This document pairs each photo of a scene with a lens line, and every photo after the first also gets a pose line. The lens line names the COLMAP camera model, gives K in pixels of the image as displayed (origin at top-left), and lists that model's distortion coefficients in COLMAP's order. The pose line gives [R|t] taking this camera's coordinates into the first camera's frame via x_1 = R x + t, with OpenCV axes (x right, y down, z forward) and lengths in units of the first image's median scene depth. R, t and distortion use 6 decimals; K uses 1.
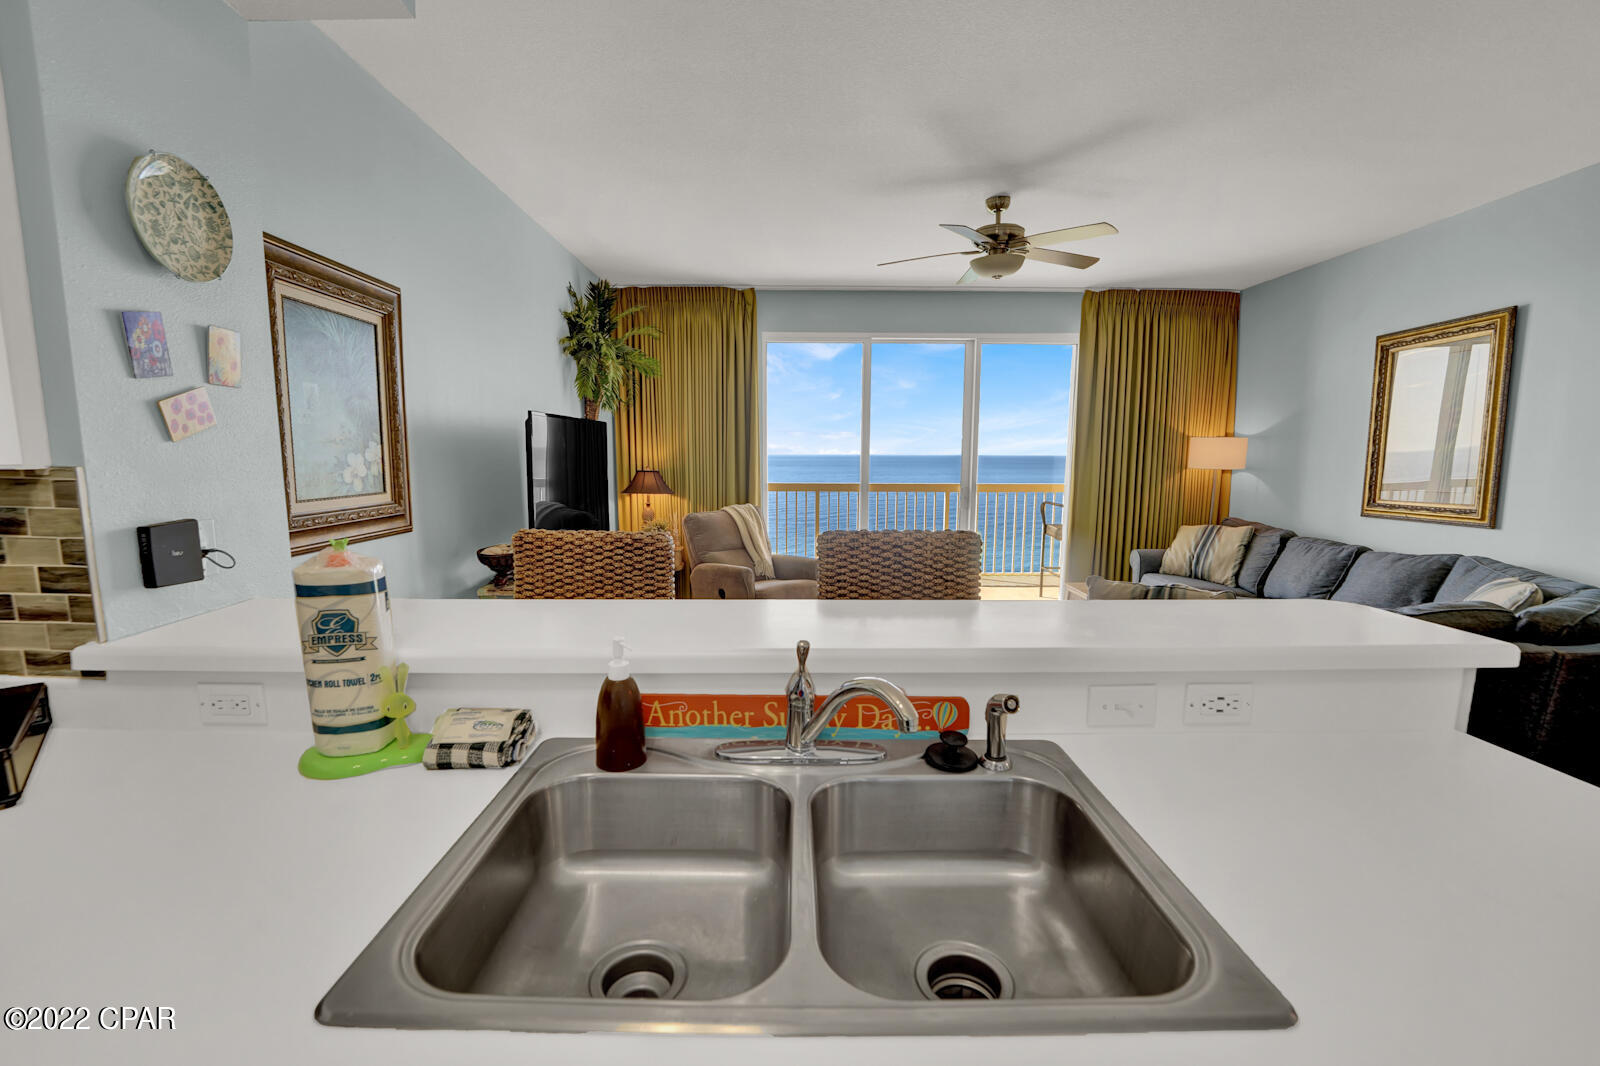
lens RADIAL K [[665.8, 0, 801.9], [0, 665.8, 539.1], [0, 0, 1]] dist [-0.023482, 0.000040]
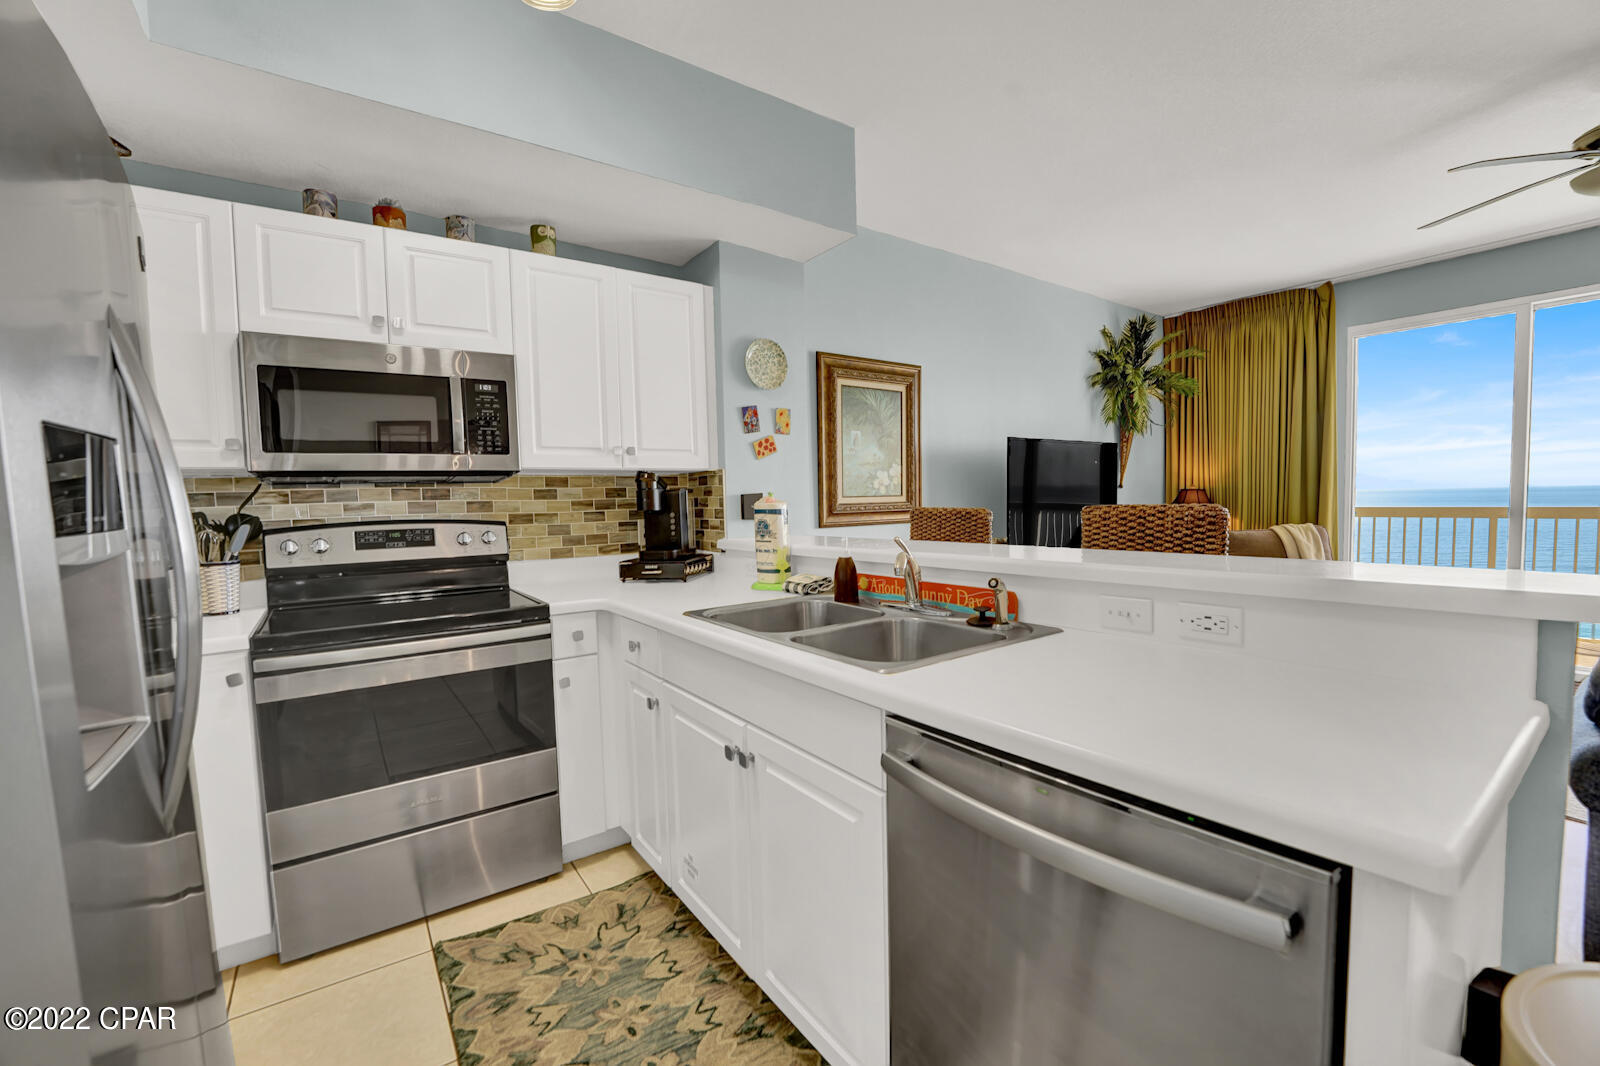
lens RADIAL K [[665.8, 0, 801.9], [0, 665.8, 539.1], [0, 0, 1]] dist [-0.023482, 0.000040]
pose [[0.578977, 0.028100, -0.814860, 0.391491], [-0.077703, 0.996759, -0.020836, 0.062528], [0.811633, 0.075380, 0.579284, -0.084618]]
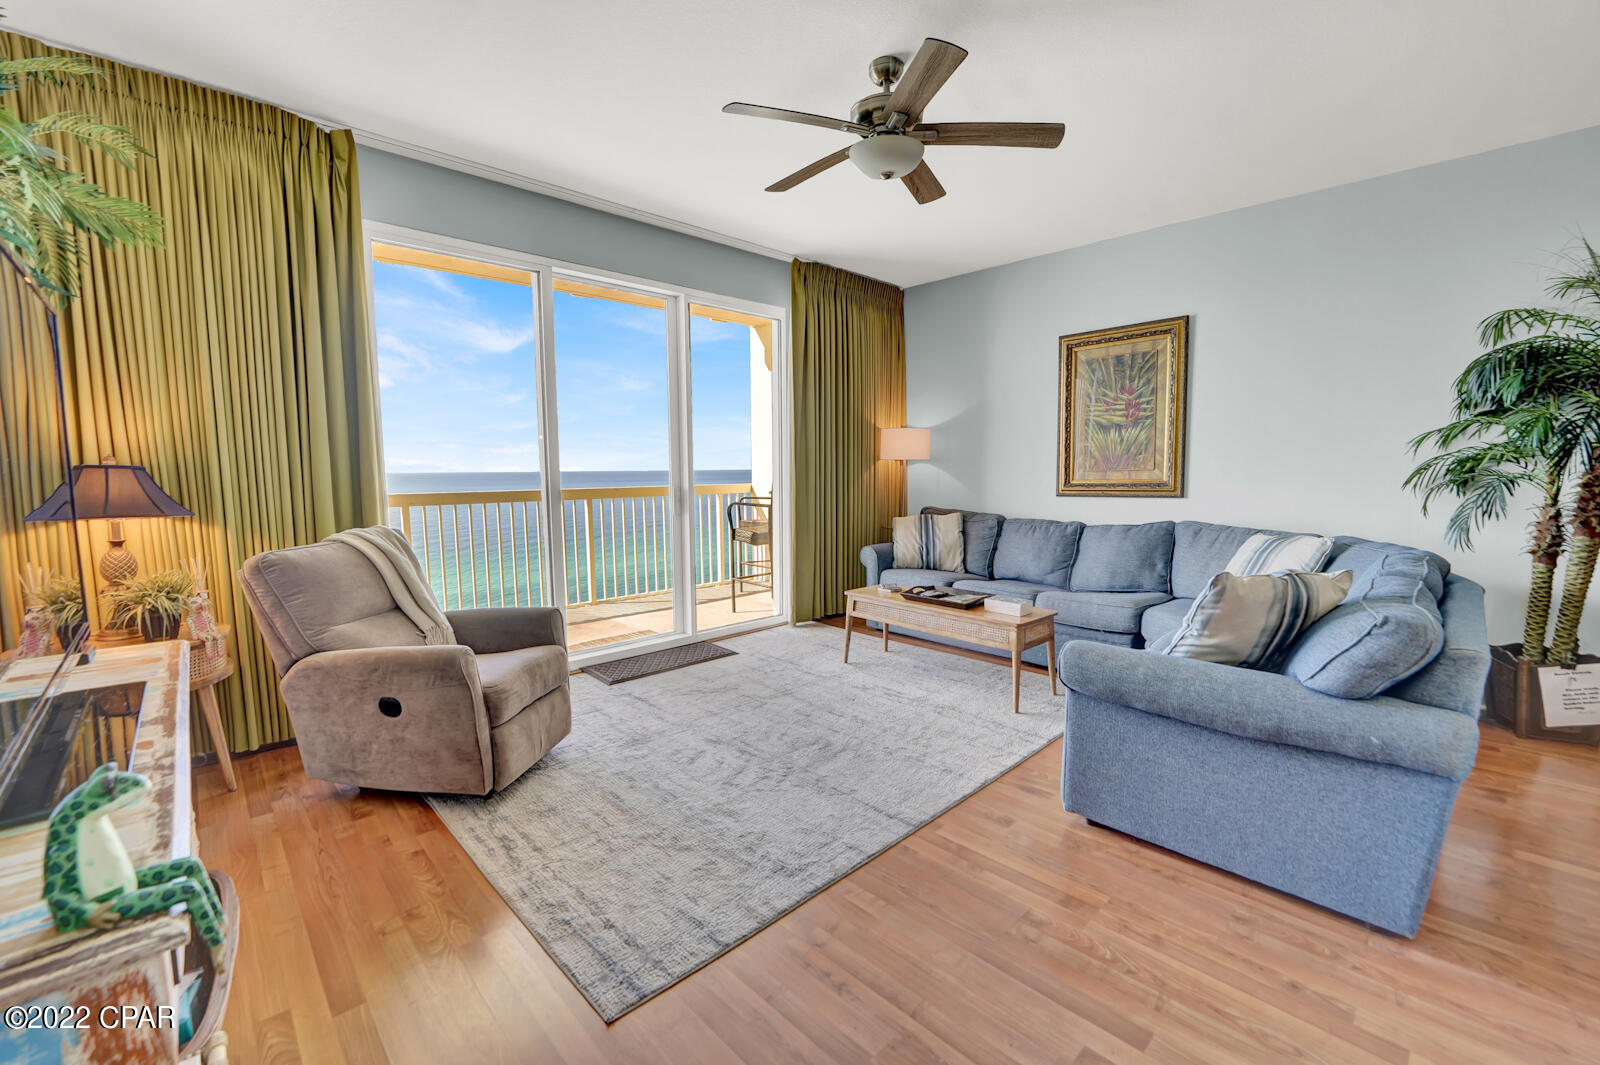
lens RADIAL K [[665.8, 0, 801.9], [0, 665.8, 538.6], [0, 0, 1]] dist [-0.023482, 0.000040]
pose [[0.723571, -0.081479, 0.685424, -0.325181], [0.097041, 0.995154, 0.015856, -0.029713], [-0.683394, 0.055041, 0.727972, 0.614951]]
